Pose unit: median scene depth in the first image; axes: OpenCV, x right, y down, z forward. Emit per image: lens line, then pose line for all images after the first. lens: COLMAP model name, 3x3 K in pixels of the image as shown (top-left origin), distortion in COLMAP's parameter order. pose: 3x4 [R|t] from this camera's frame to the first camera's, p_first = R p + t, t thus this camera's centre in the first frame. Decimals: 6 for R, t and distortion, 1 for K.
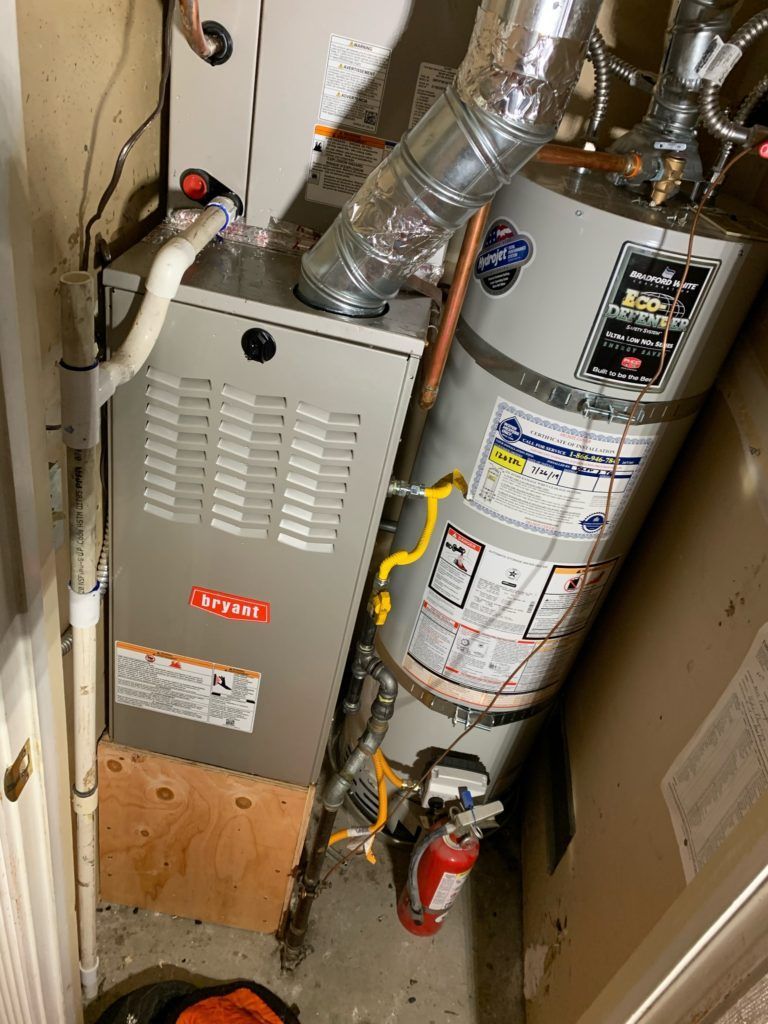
lens RADIAL K [[814.8, 0, 377.9], [0, 814.8, 517.7], [0, 0, 1]] dist [0.035561, -0.038297]
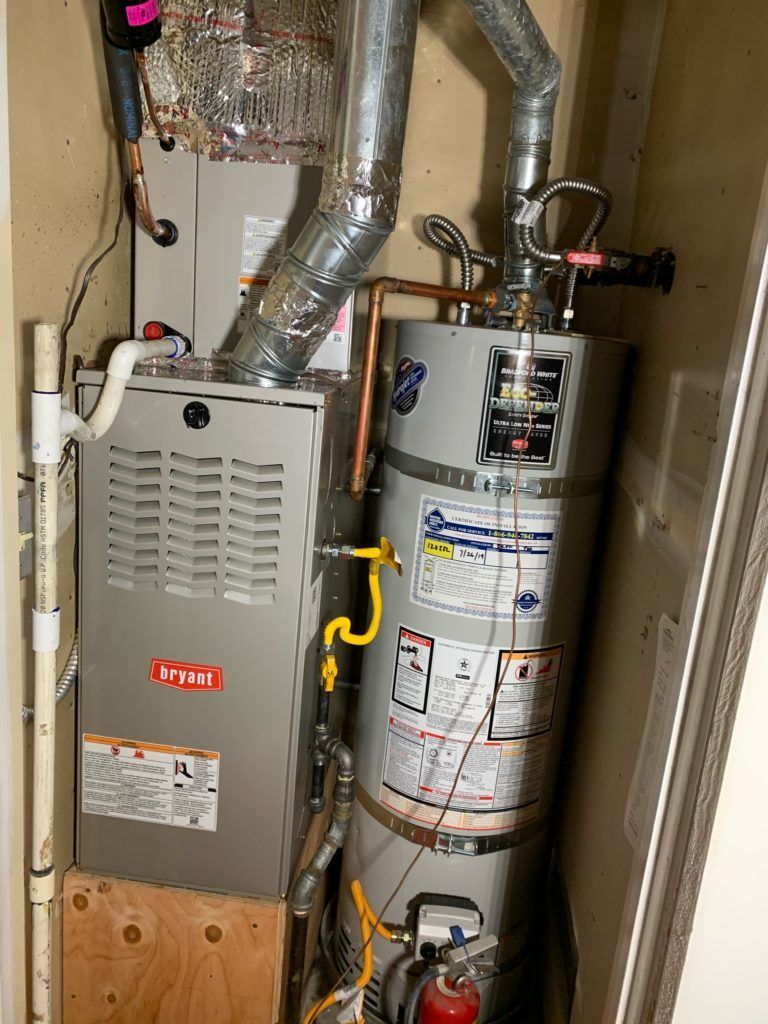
lens RADIAL K [[814.8, 0, 374.9], [0, 814.8, 494.4], [0, 0, 1]] dist [0.035561, -0.038297]
pose [[0.994747, -0.102081, -0.007641, 0.091782], [0.090723, 0.913713, -0.396102, 0.311051], [0.047416, 0.393328, 0.918175, -0.074524]]
